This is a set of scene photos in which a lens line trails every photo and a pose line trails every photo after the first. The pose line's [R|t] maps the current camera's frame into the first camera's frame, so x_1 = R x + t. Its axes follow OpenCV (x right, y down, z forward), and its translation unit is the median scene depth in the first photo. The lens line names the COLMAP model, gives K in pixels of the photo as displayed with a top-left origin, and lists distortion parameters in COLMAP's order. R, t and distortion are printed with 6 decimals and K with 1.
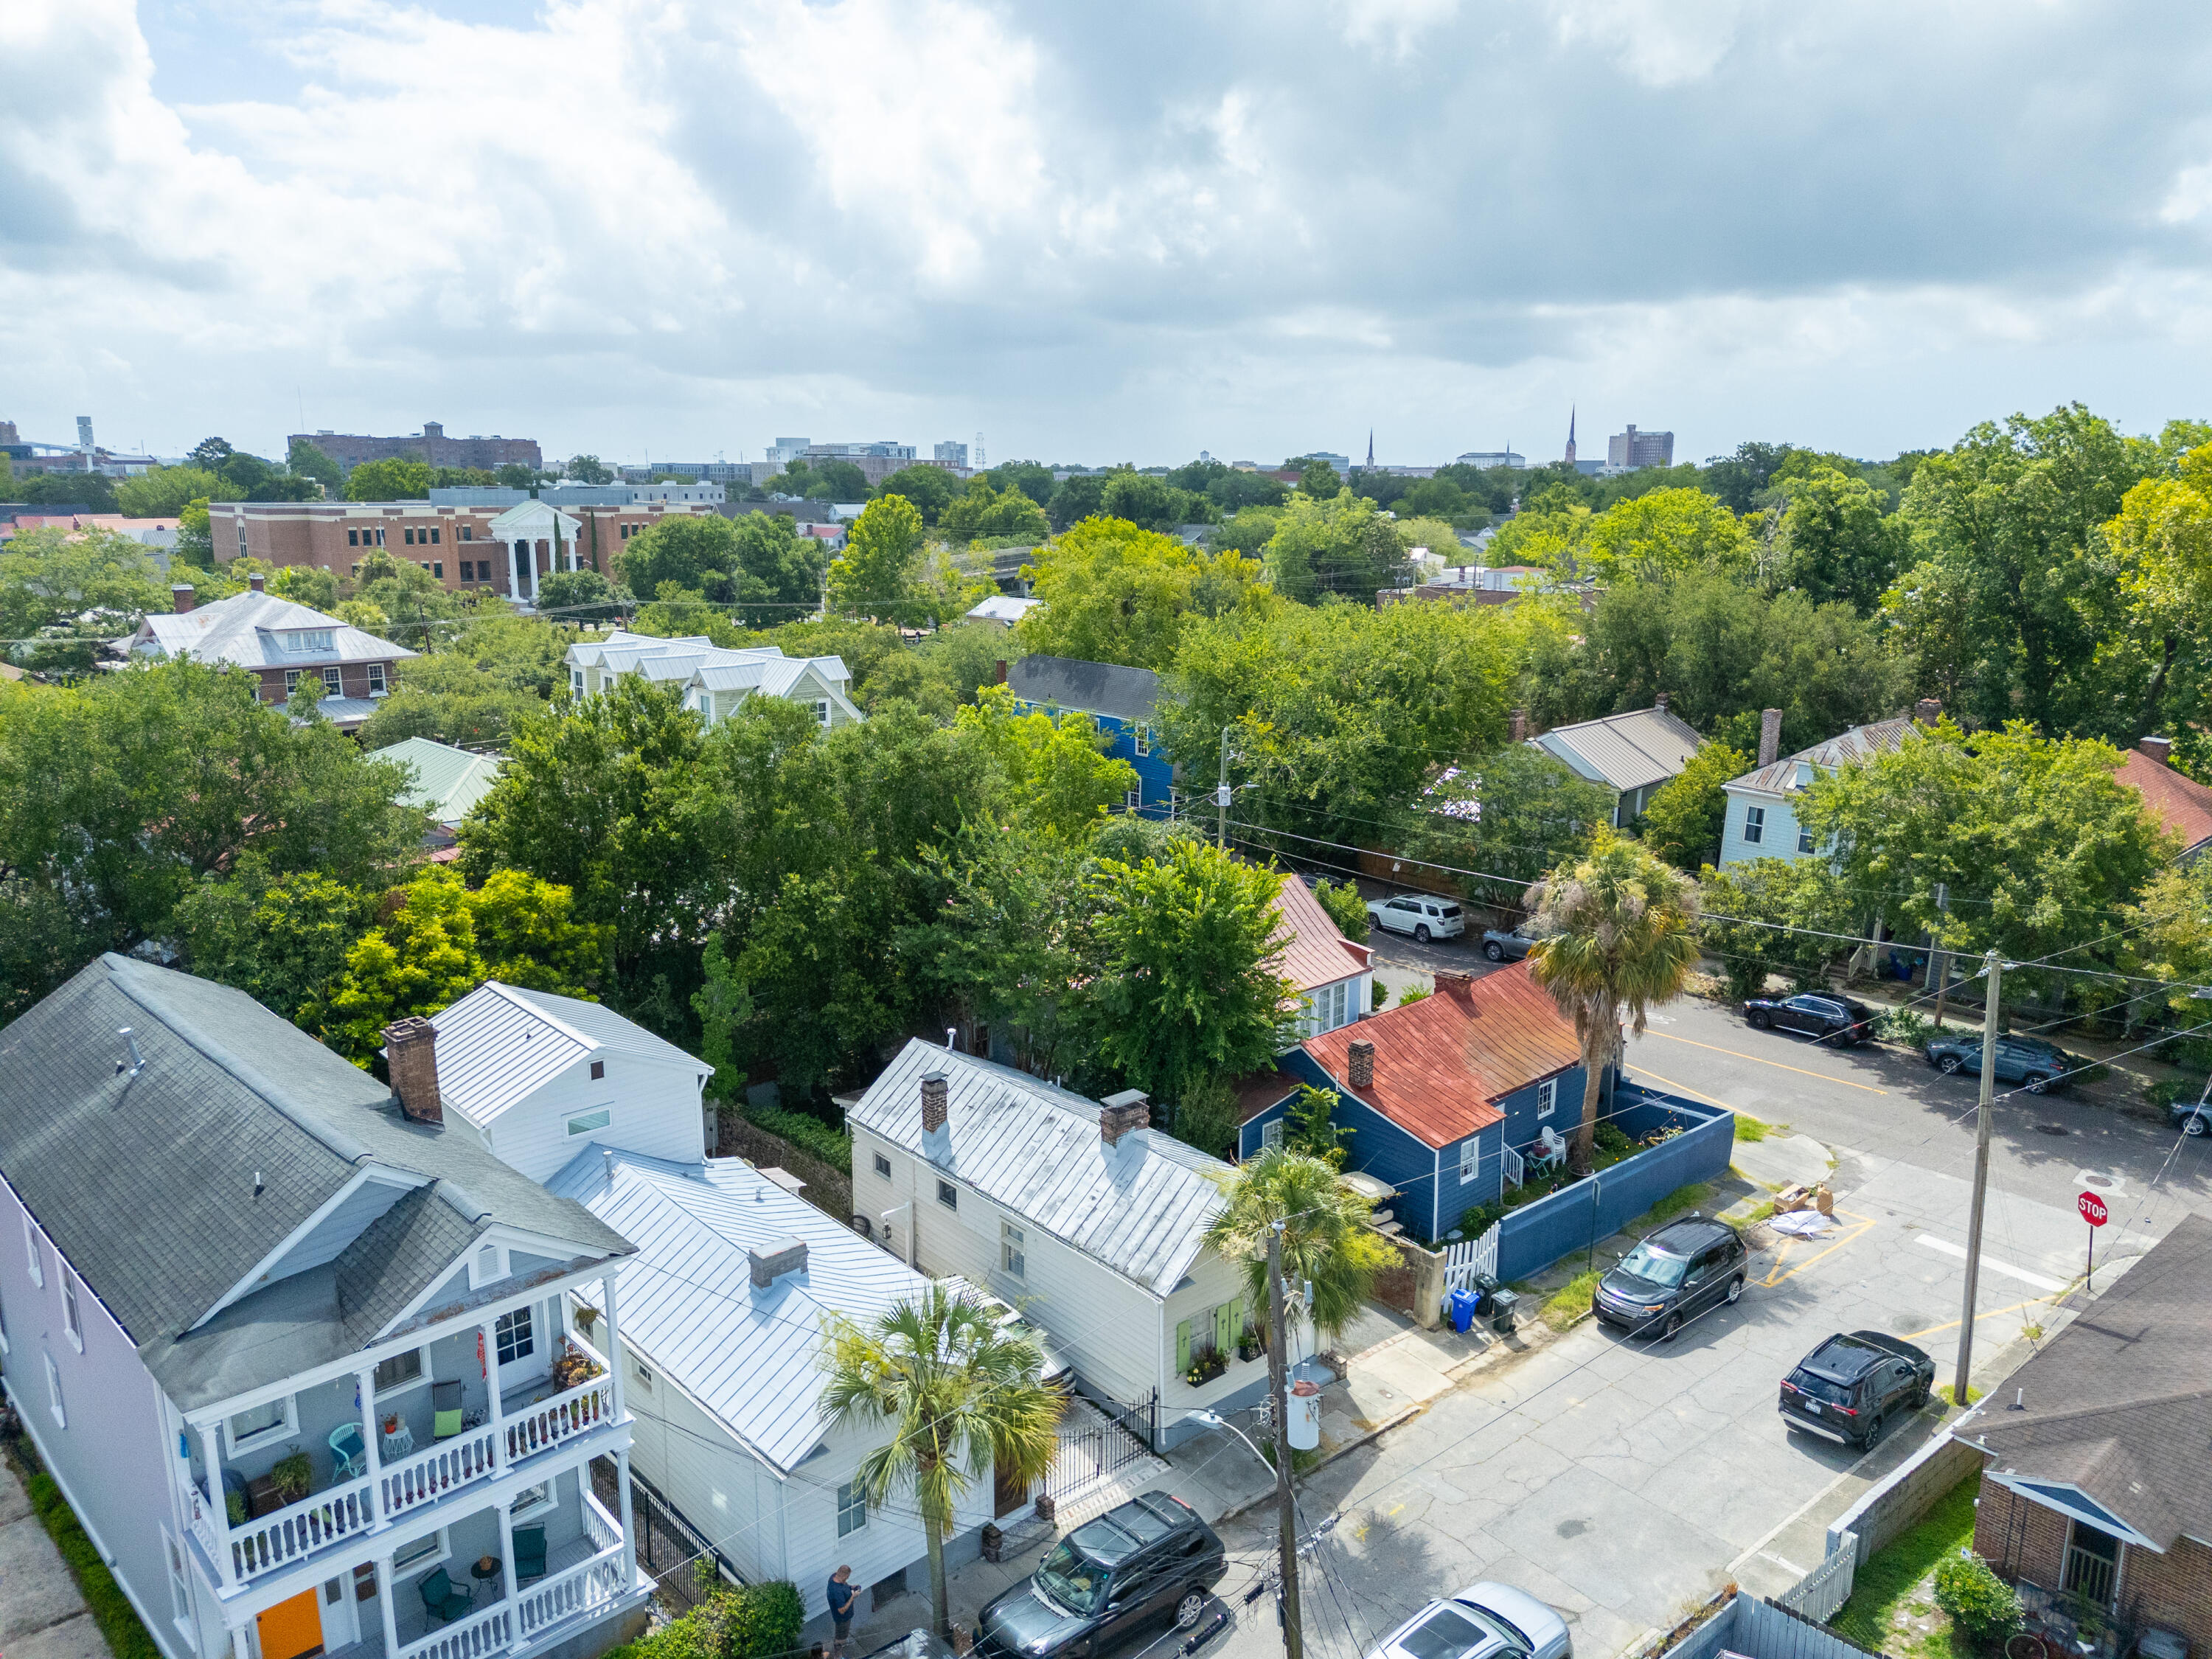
lens RADIAL K [[1631.6, 0, 1106.0], [0, 1631.6, 829.5], [0, 0, 1]] dist [0.086126, -0.073659]
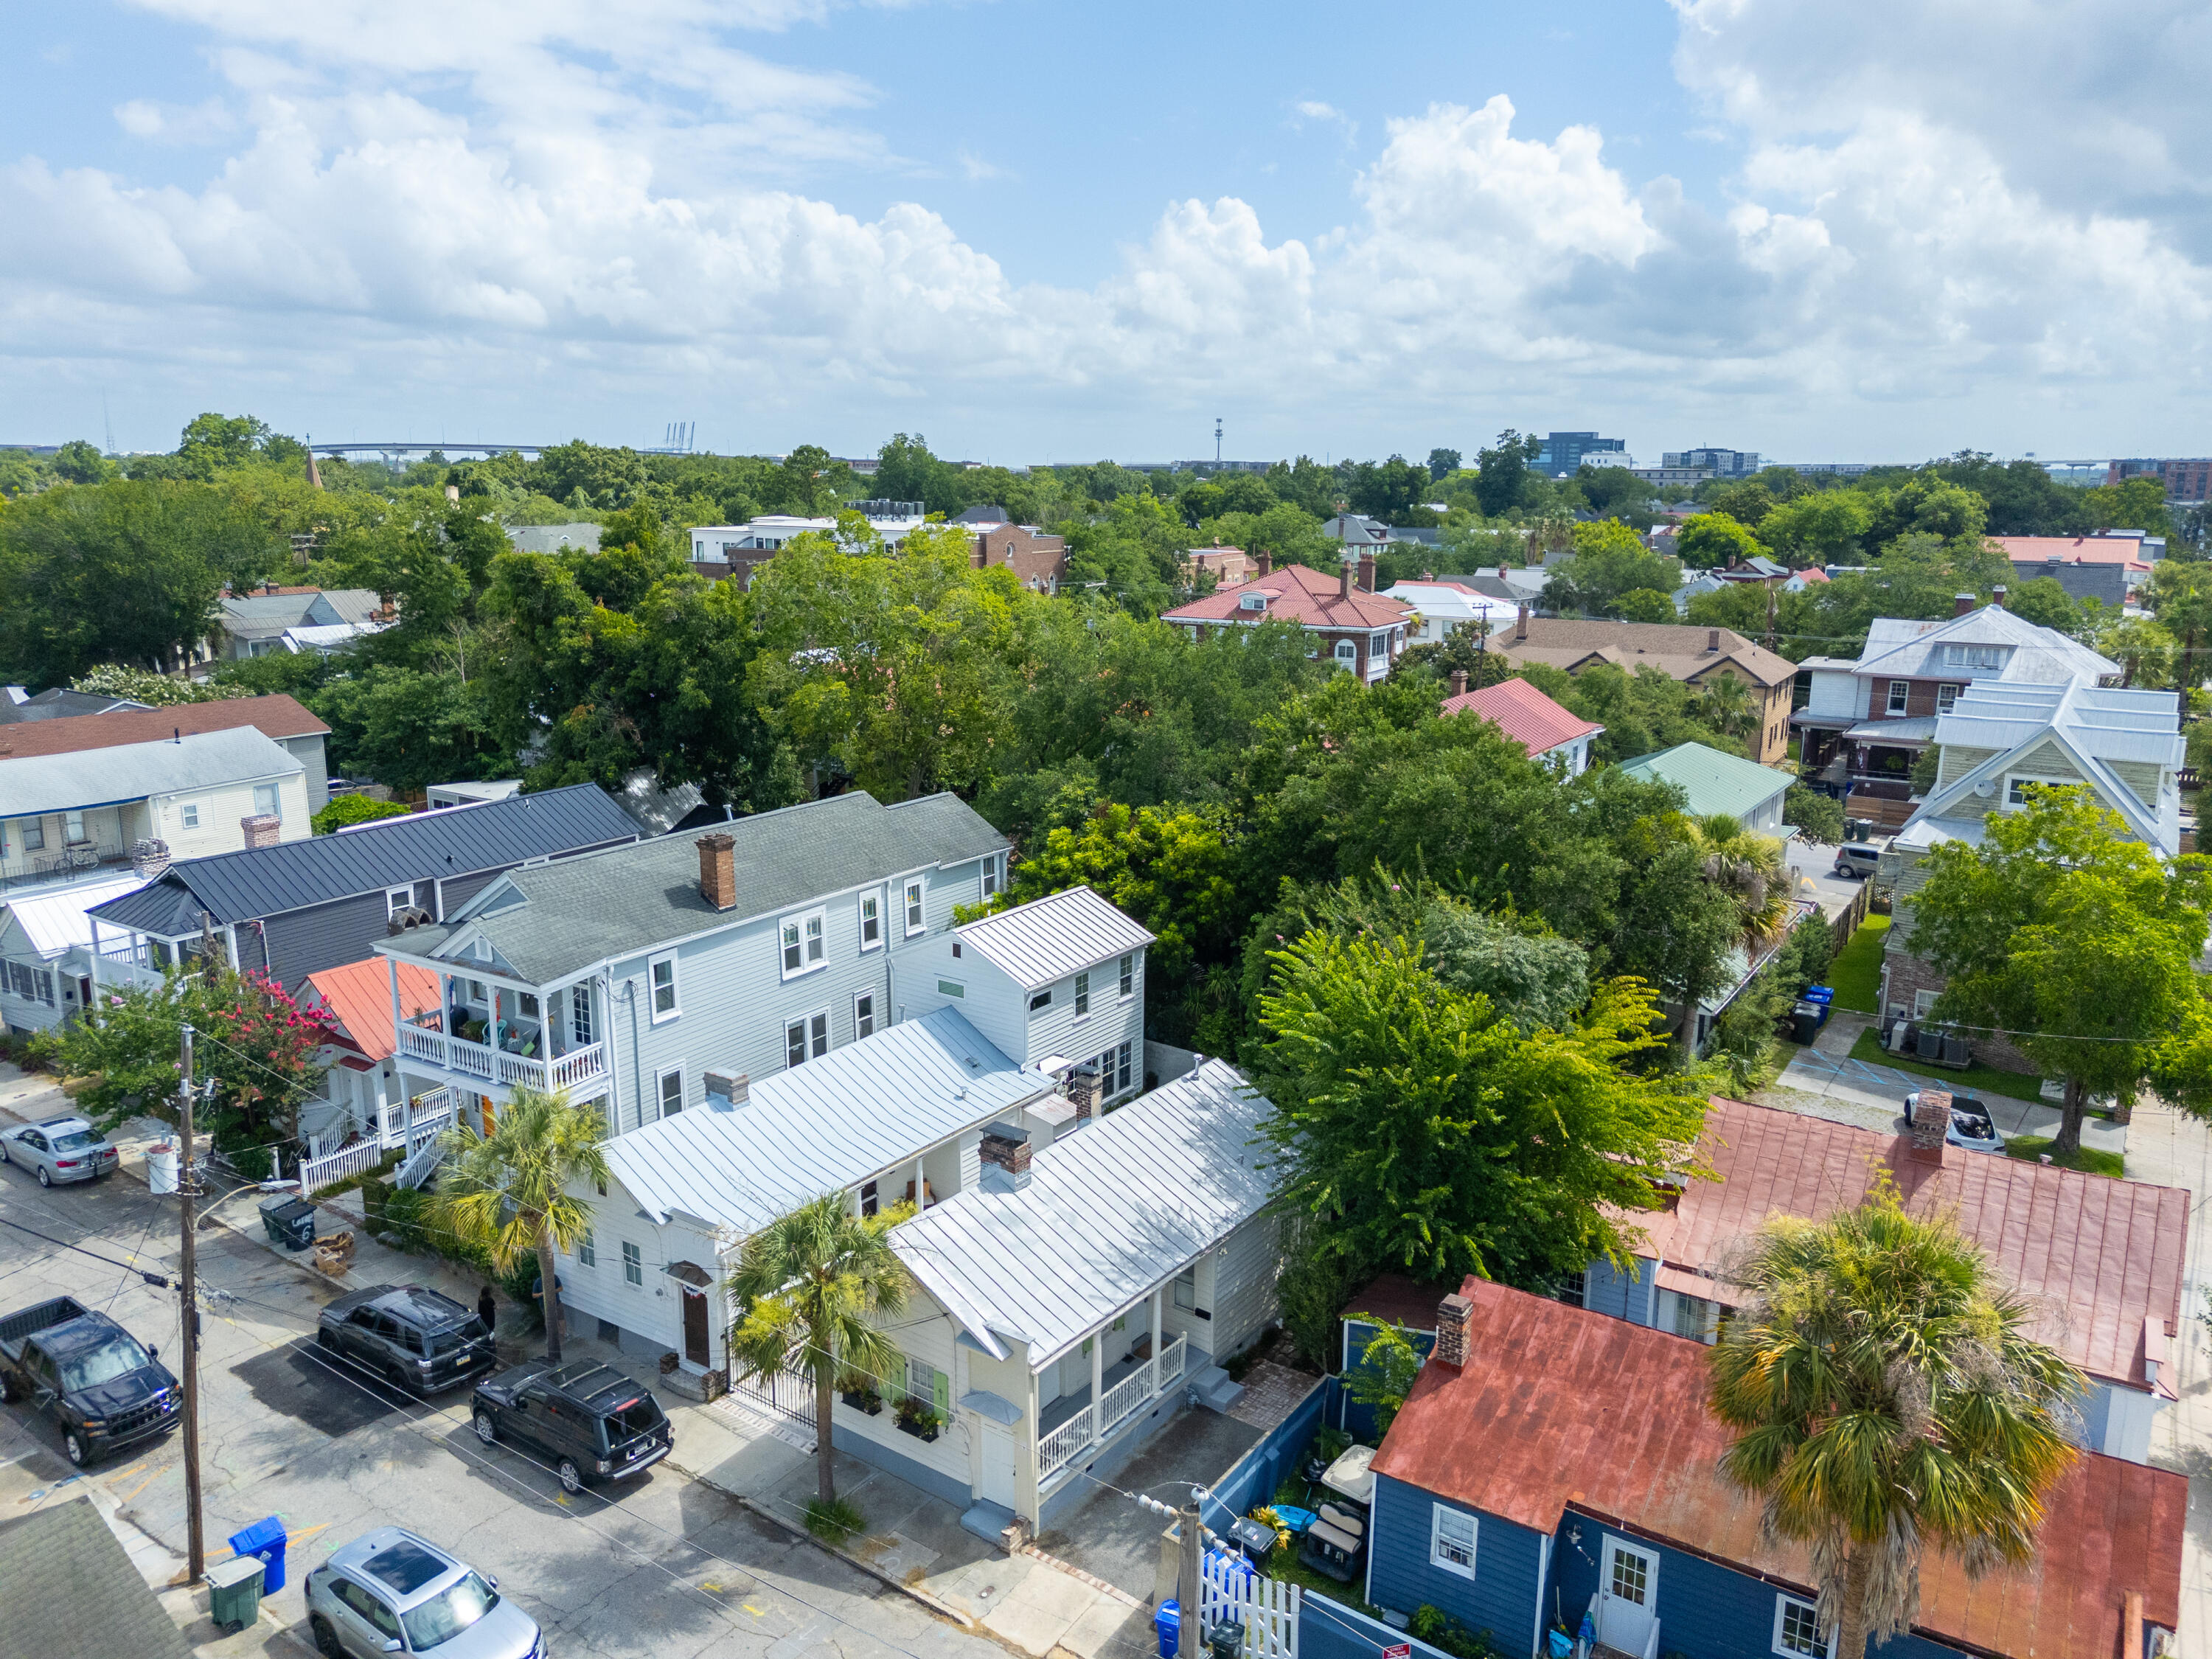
lens RADIAL K [[1631.6, 0, 1106.0], [0, 1631.6, 829.5], [0, 0, 1]] dist [0.086126, -0.073659]
pose [[0.234777, 0.208666, -0.949389, 0.440837], [-0.215964, 0.963475, 0.158355, -0.082154], [0.947755, 0.167856, 0.271266, 0.383938]]
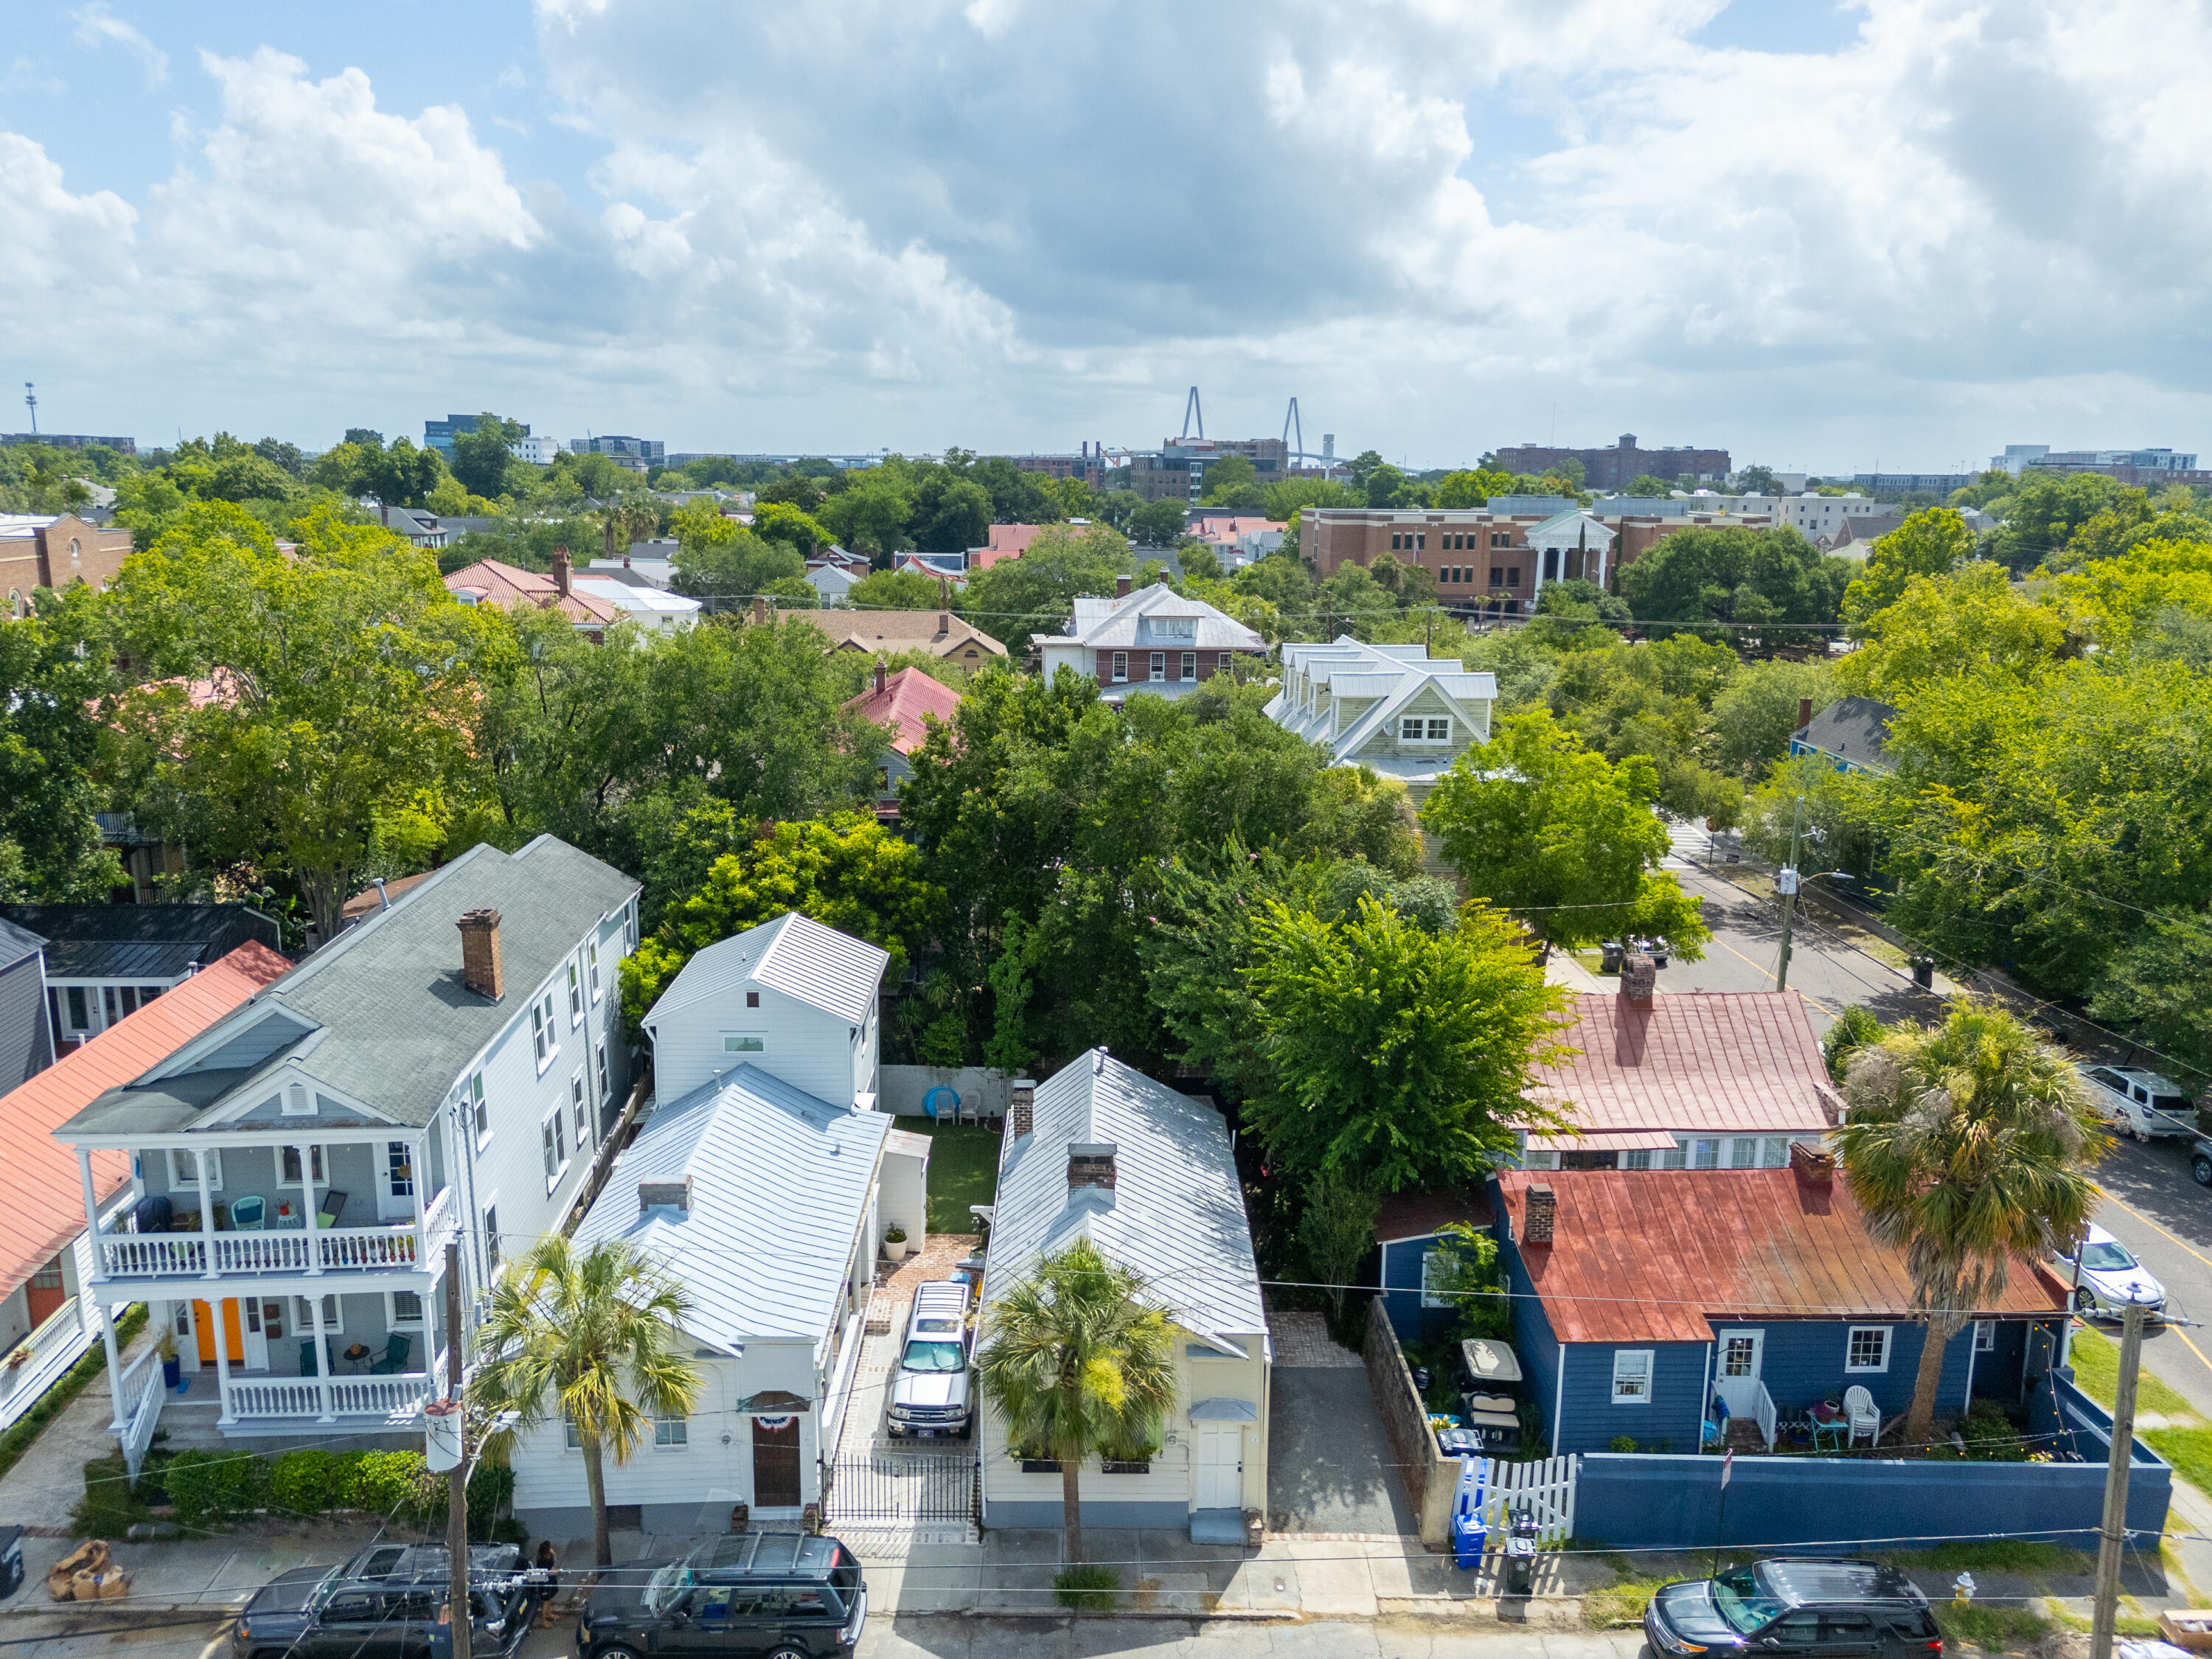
lens RADIAL K [[1650.9, 0, 1109.3], [0, 1650.9, 807.7], [0, 0, 1]] dist [0.070871, -0.051395]
pose [[0.767129, 0.138643, -0.626332, 0.287440], [-0.151829, 0.987865, 0.032711, -0.028896], [0.623267, 0.070002, 0.778870, 0.132181]]
